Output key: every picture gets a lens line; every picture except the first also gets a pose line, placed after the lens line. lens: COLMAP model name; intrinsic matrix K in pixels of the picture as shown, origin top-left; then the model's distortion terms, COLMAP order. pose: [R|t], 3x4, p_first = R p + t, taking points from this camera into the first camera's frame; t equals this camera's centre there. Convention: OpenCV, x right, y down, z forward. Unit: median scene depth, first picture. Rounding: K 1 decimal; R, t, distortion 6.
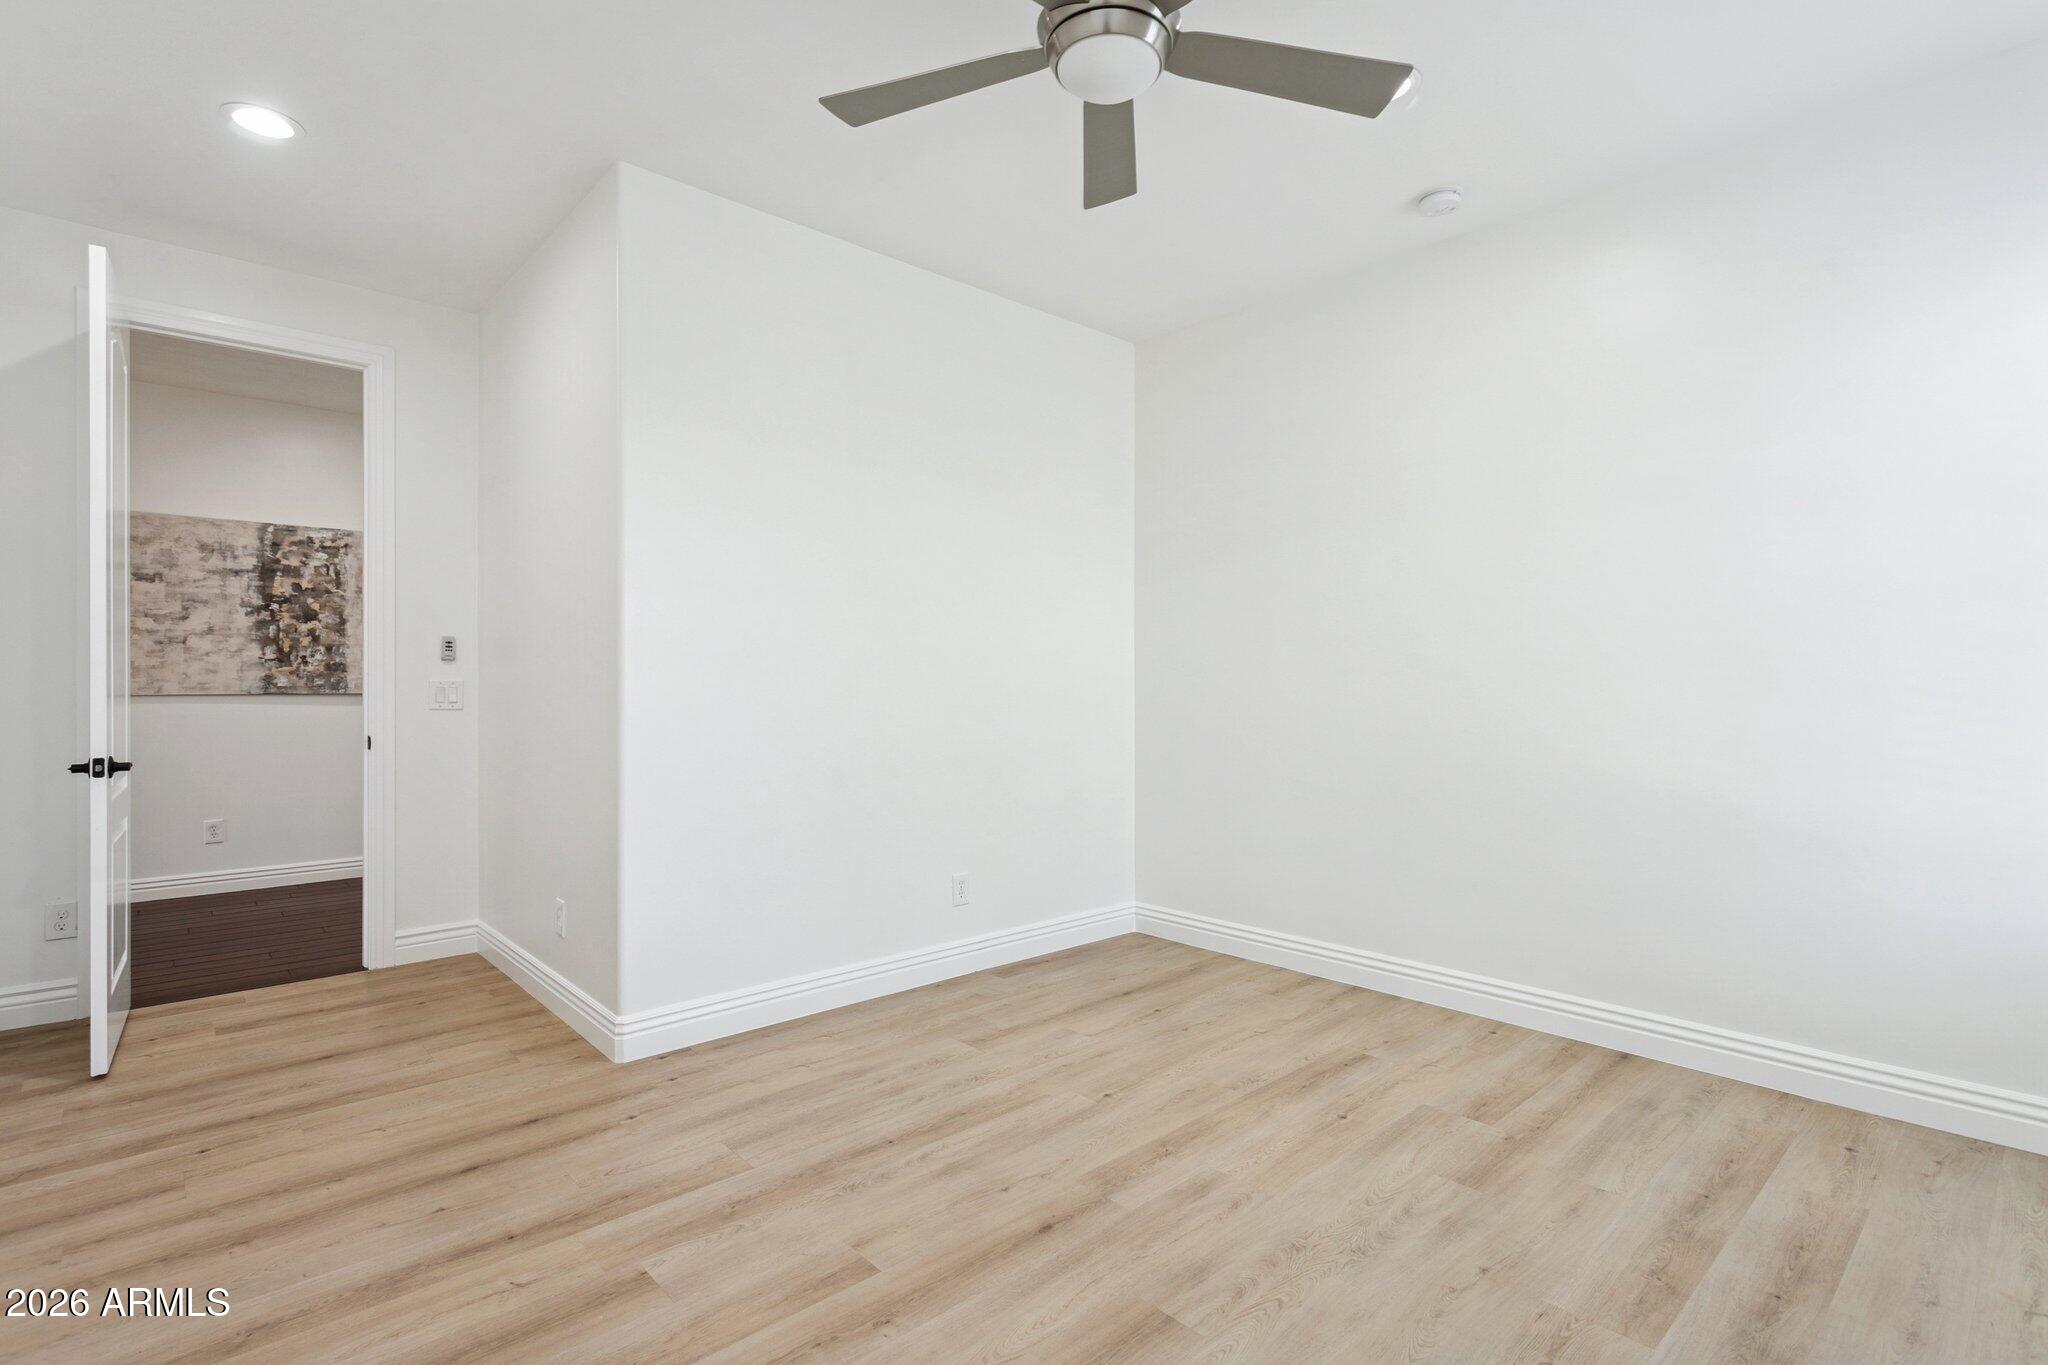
lens RADIAL K [[973.8, 0, 1026.5], [0, 973.8, 686.0], [0, 0, 1]] dist [0.004484, 0.002147]
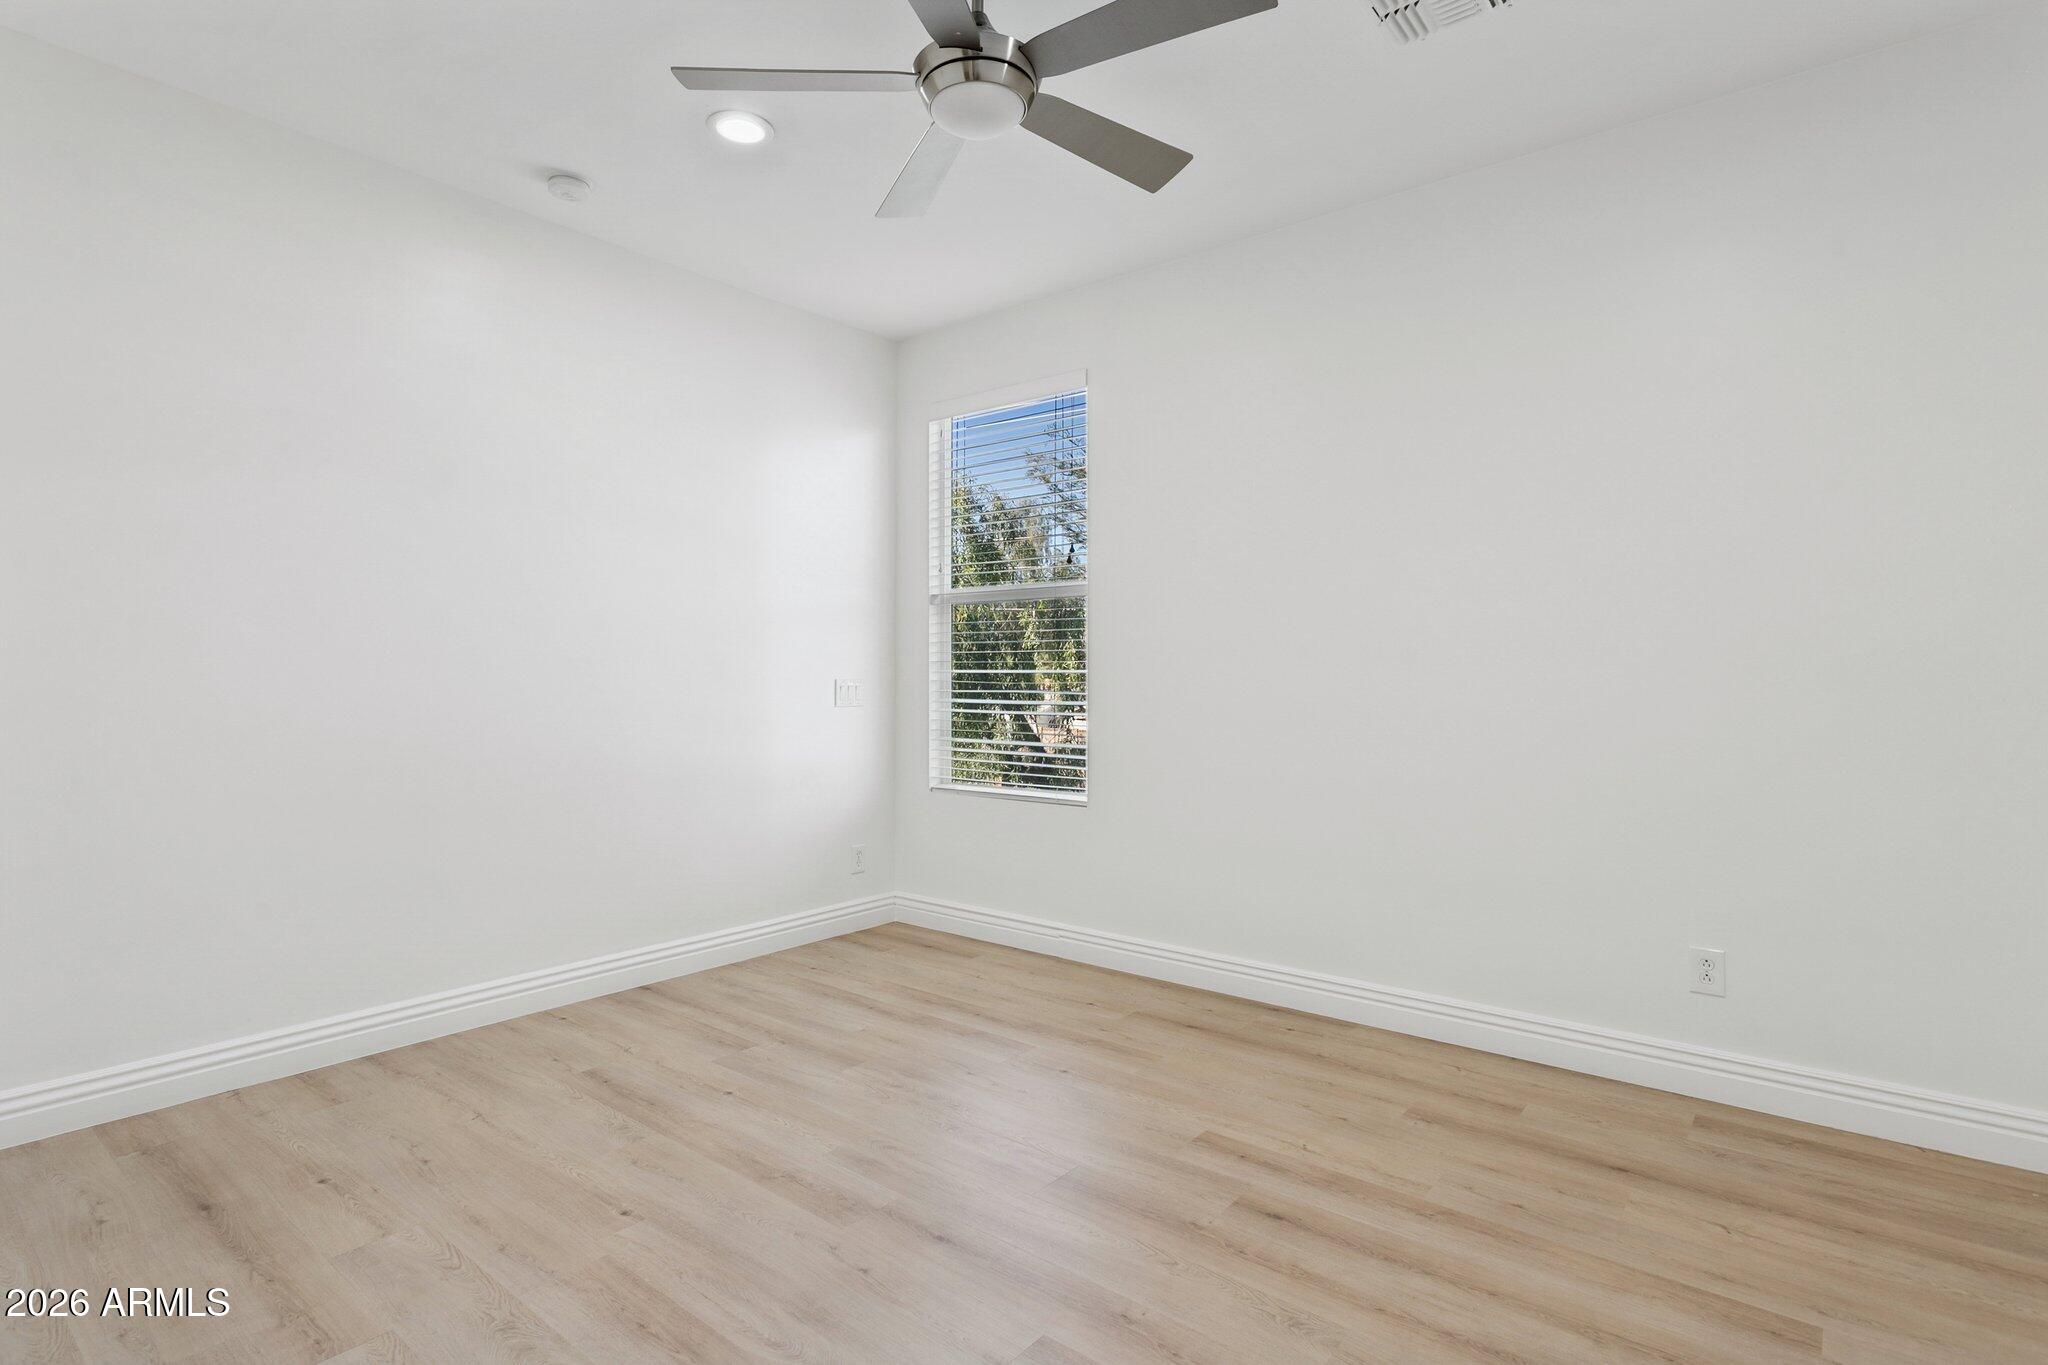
lens RADIAL K [[973.8, 0, 1023.8], [0, 973.8, 678.4], [0, 0, 1]] dist [0.004484, 0.002147]
pose [[-0.121848, 0.000132, 0.992549, -0.691027], [0.000854, 1.000000, -0.000029, 0.000479], [-0.992548, 0.000845, -0.121848, 0.754973]]
